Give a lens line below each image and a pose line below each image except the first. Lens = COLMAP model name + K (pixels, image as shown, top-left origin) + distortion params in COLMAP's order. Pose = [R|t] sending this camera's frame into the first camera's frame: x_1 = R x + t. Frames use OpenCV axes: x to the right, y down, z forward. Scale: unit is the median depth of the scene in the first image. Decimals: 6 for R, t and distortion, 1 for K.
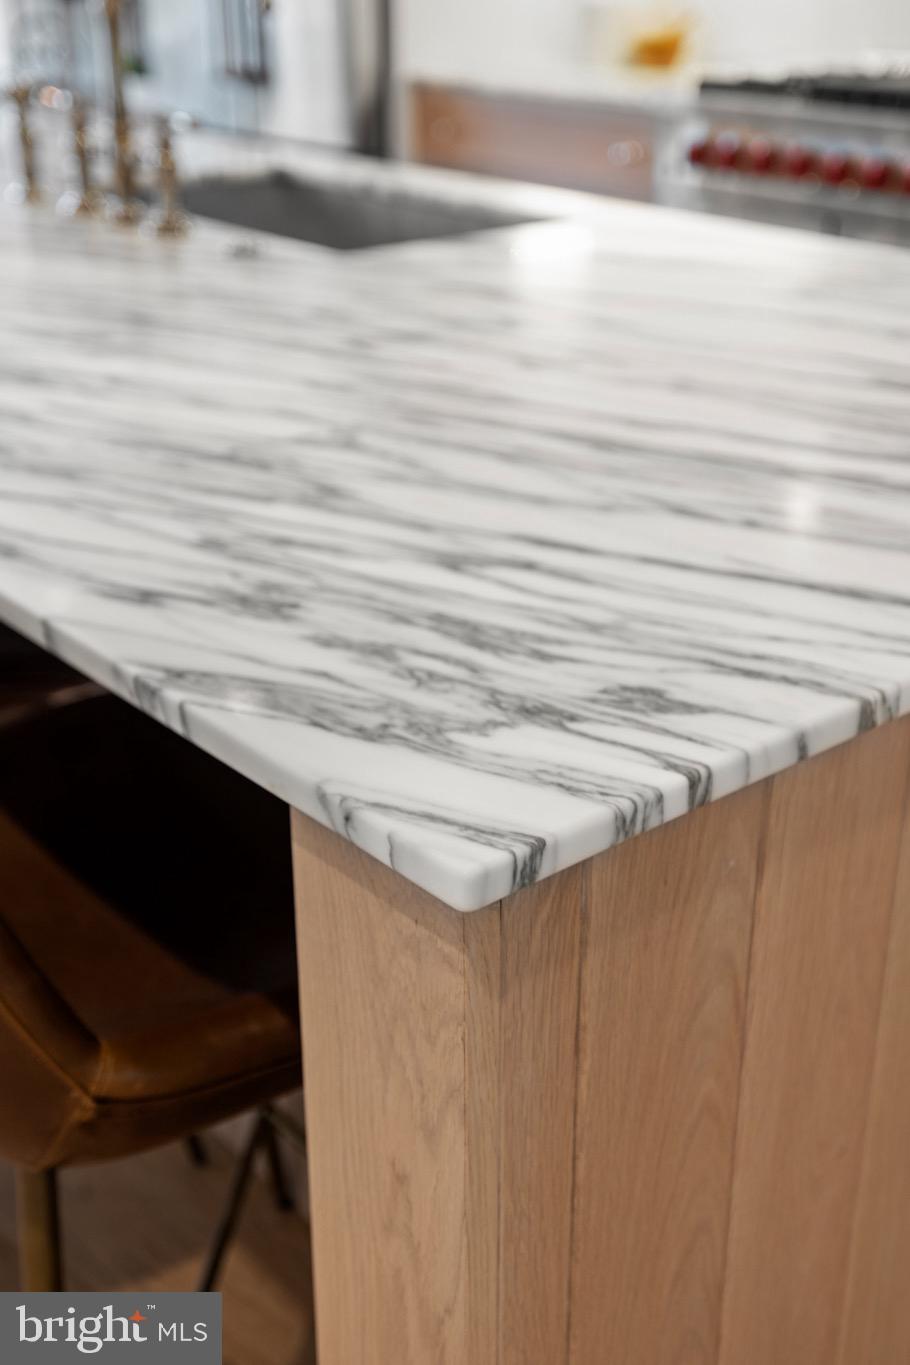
lens RADIAL K [[1648.5, 0, 455.0], [0, 1648.5, 682.5], [0, 0, 1]] dist [0.002277, 0.005253]
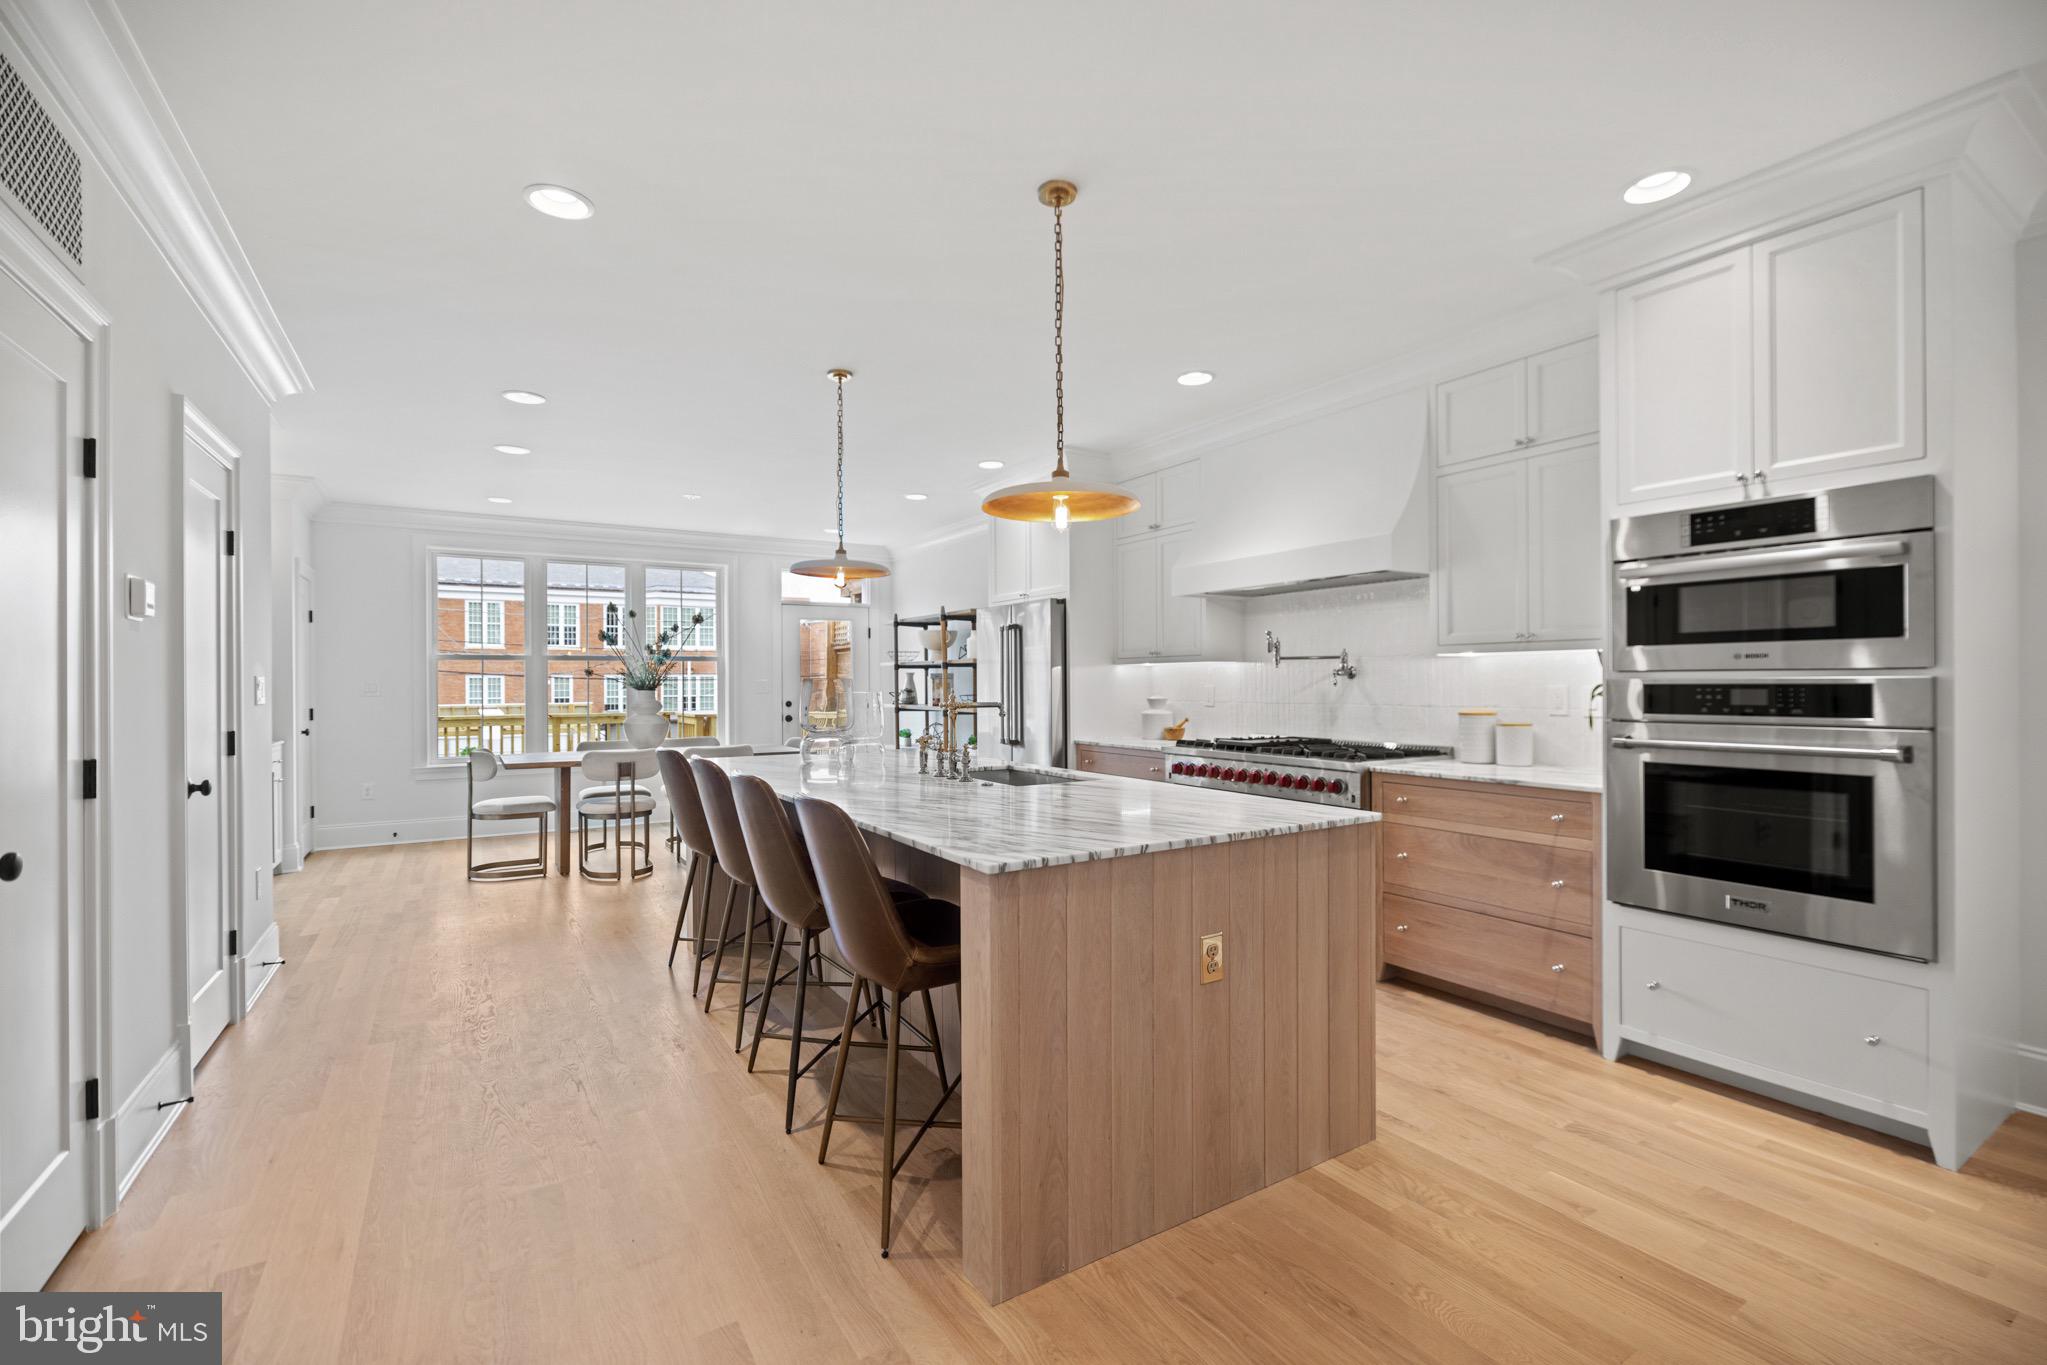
lens RADIAL K [[896.9, 0, 1023.5], [0, 896.9, 682.5], [0, 0, 1]] dist [-0.001947, -0.000453]
pose [[0.990655, -0.005572, -0.136281, 0.397592], [-0.051930, 0.908505, -0.414635, 0.601216], [0.126122, 0.417837, 0.899725, -1.378179]]
